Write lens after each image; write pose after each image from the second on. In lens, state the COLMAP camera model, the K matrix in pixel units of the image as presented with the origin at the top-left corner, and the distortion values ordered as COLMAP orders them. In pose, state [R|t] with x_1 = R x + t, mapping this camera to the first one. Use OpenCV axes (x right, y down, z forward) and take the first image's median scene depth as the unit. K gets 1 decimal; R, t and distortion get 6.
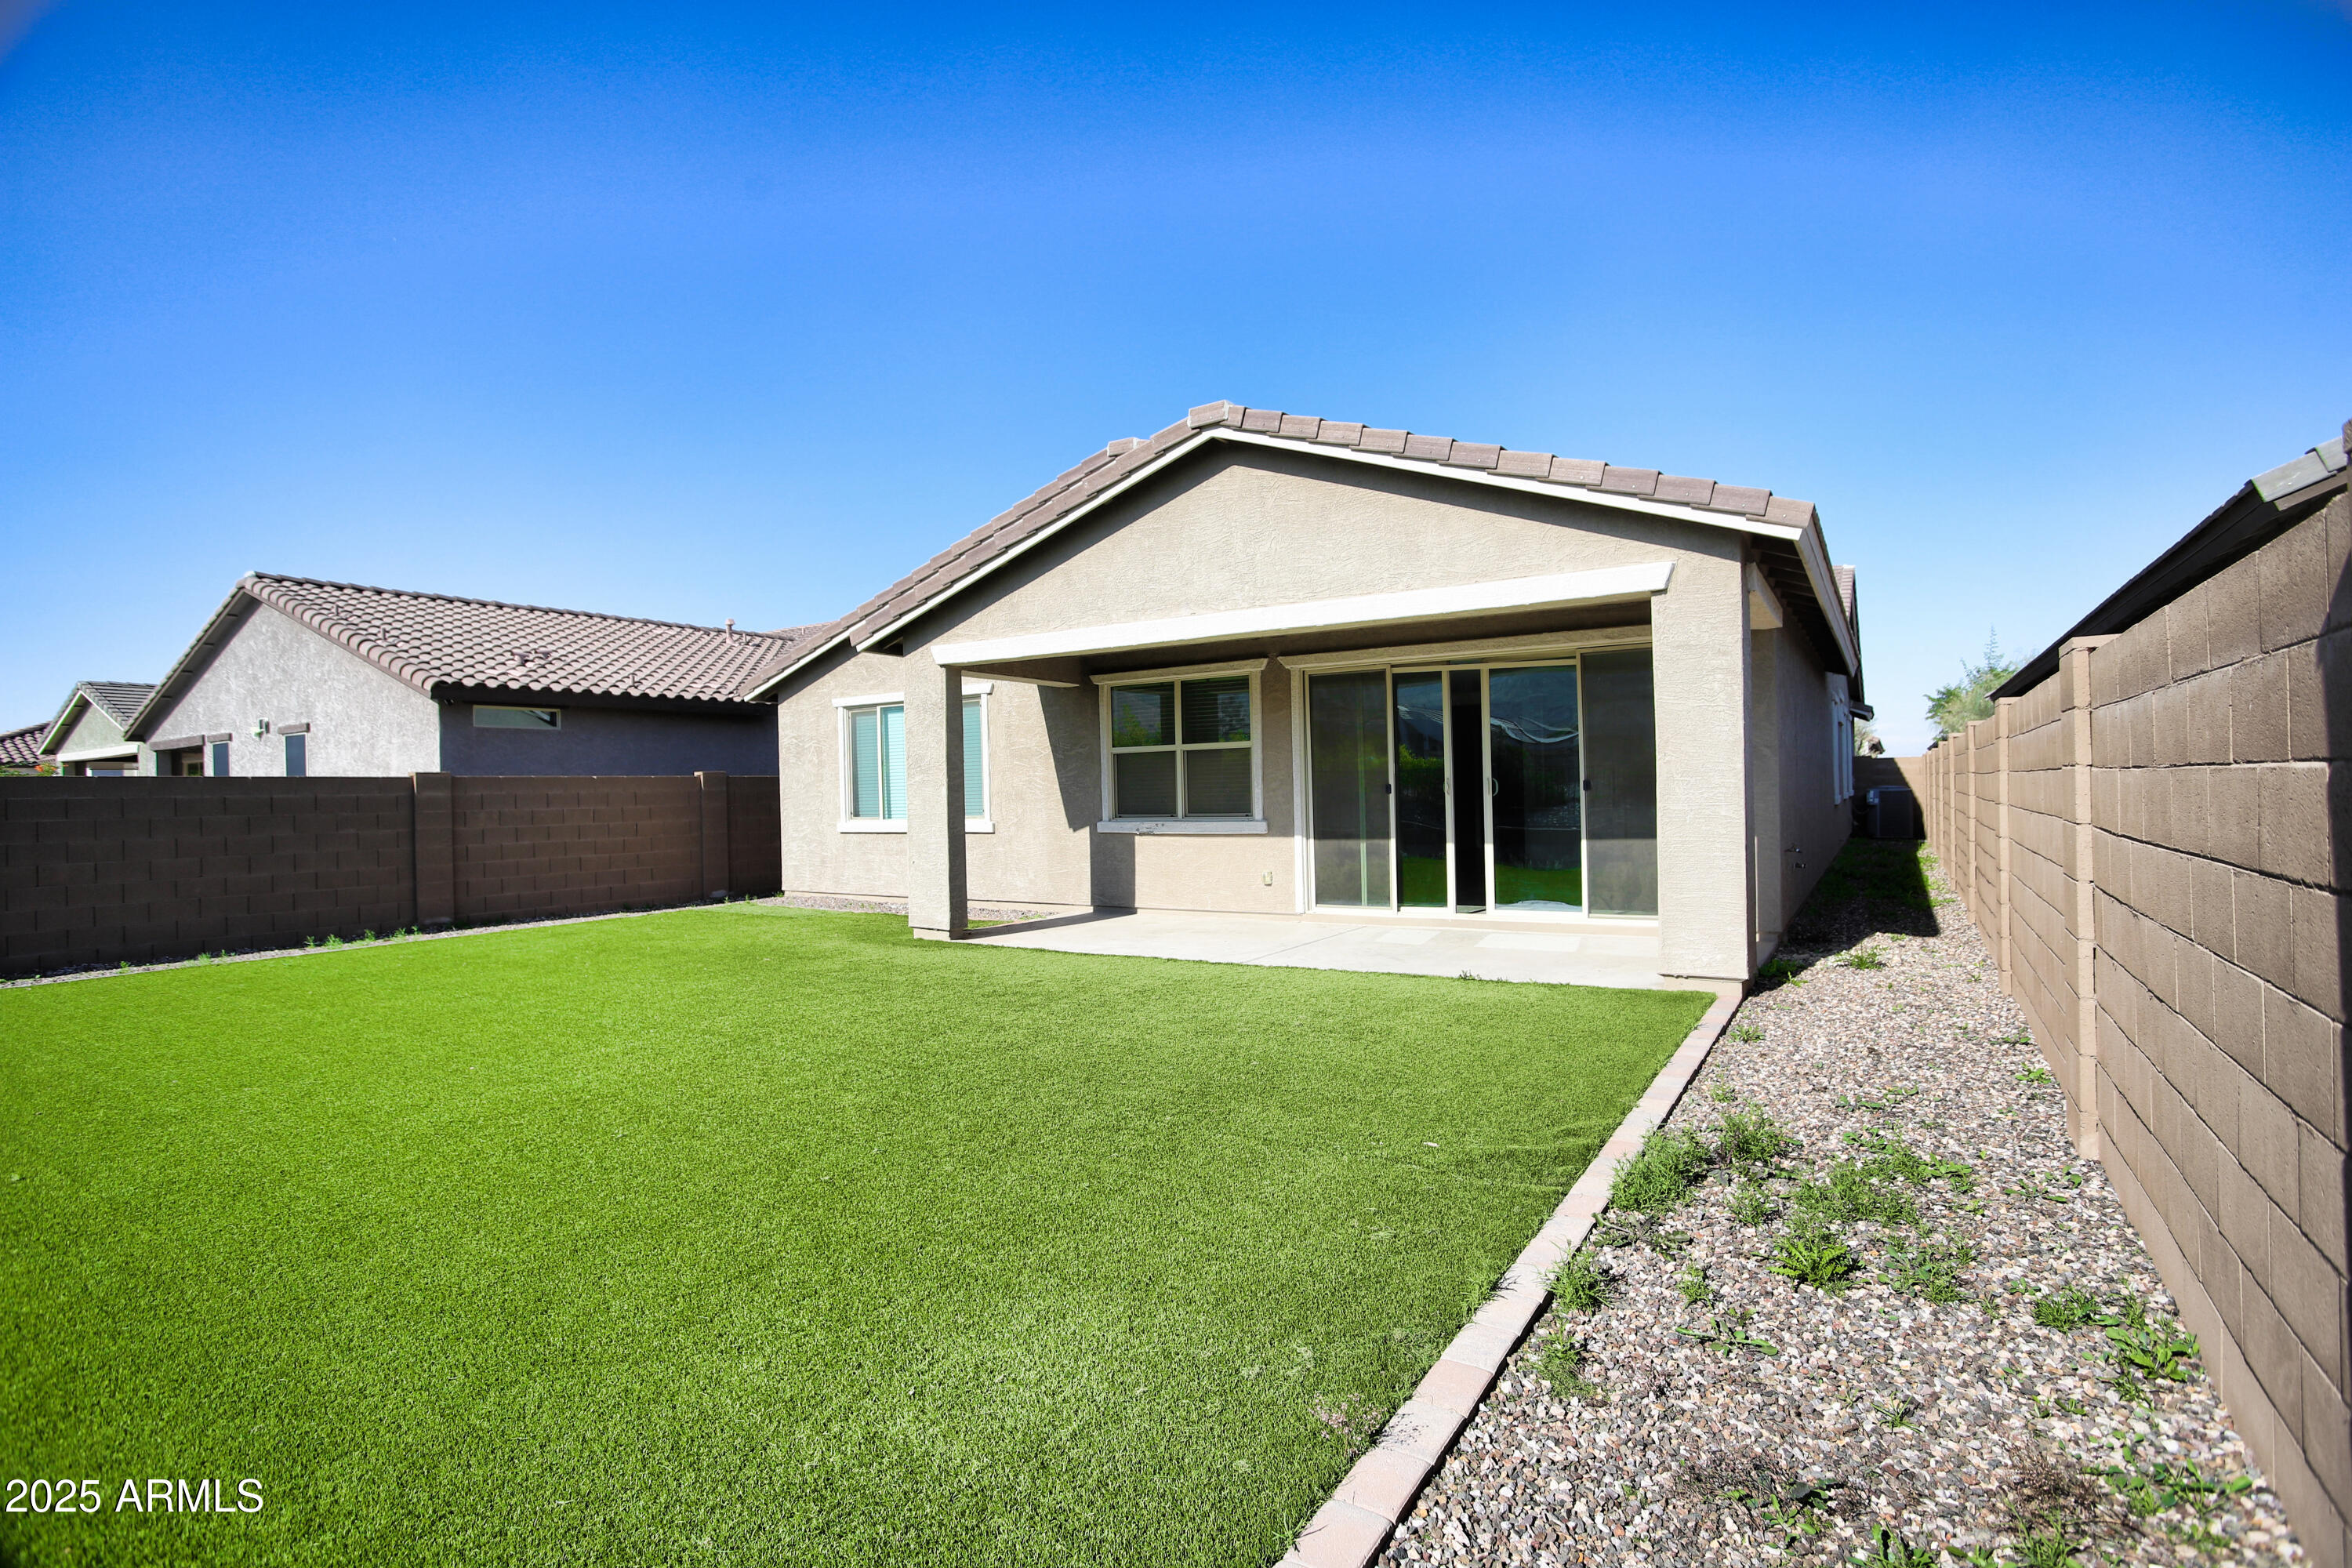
lens RADIAL K [[1143.3, 0, 1183.2], [0, 1143.3, 786.2], [0, 0, 1]] dist [-0.061058, 0.025121]
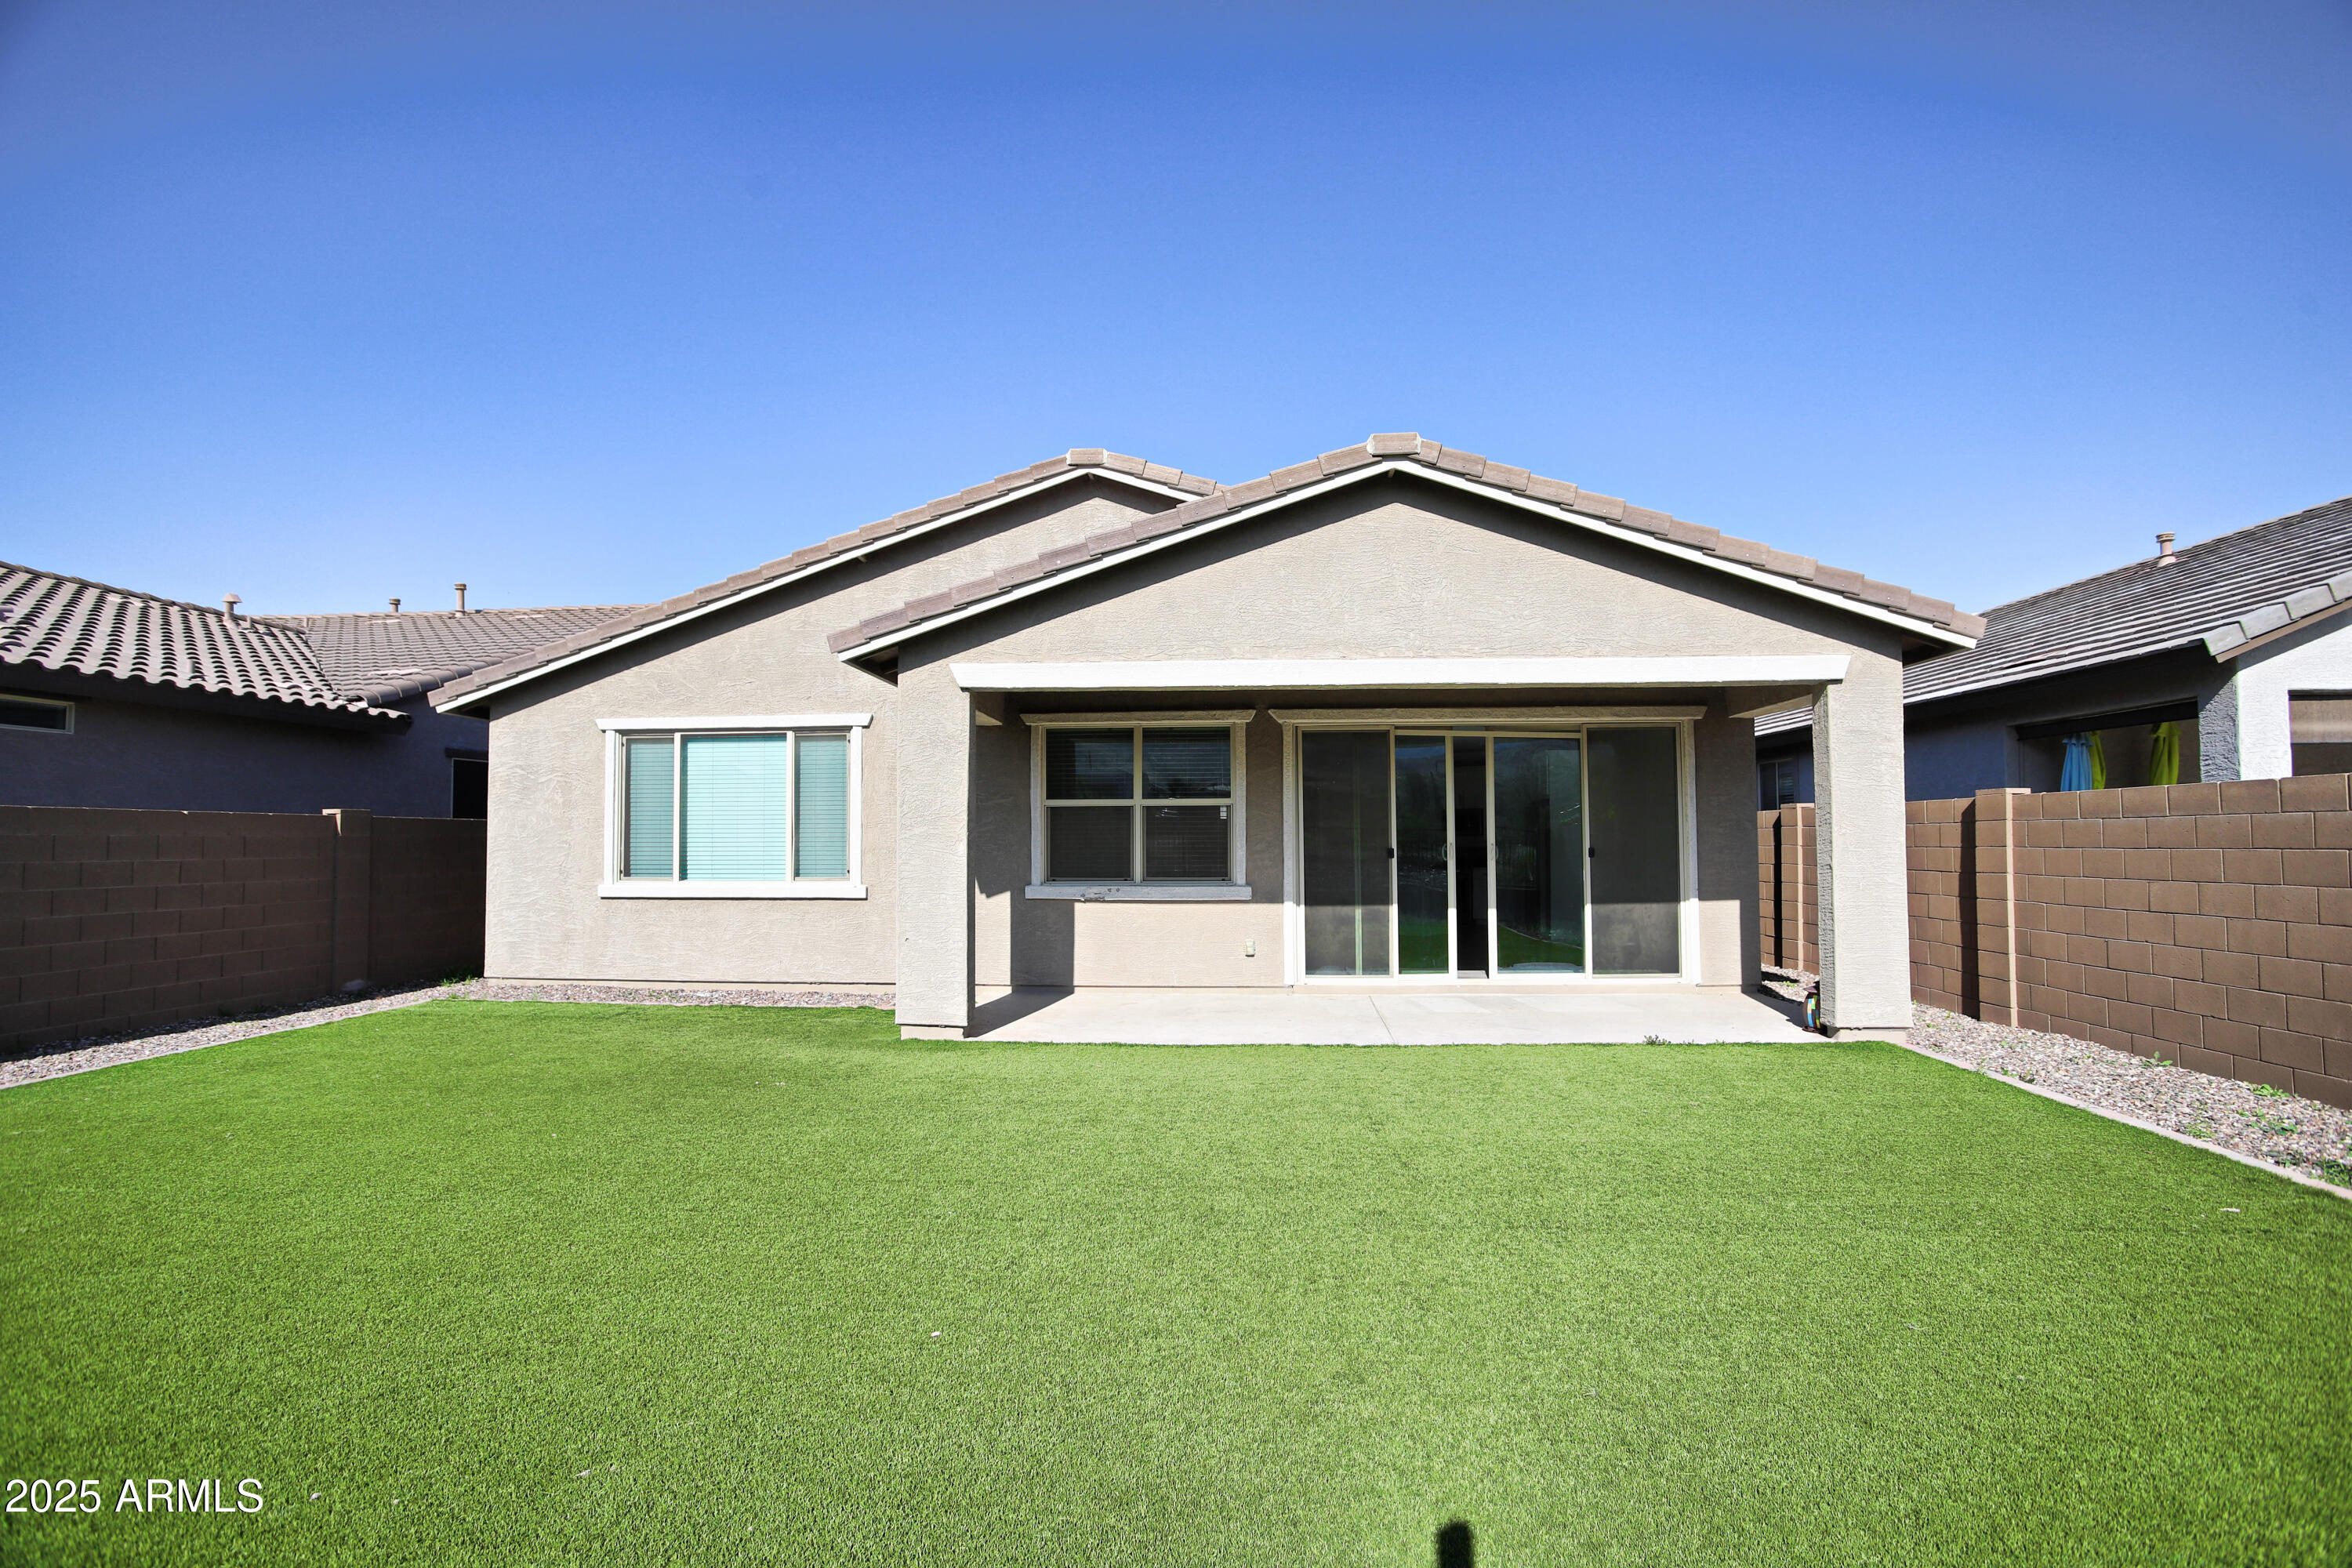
lens RADIAL K [[1143.3, 0, 1183.2], [0, 1143.3, 786.2], [0, 0, 1]] dist [-0.061058, 0.025121]
pose [[0.877188, 0.042263, 0.478284, -0.430462], [-0.017988, 0.998312, -0.055223, 0.002197], [-0.479810, 0.039837, 0.876467, 0.223525]]
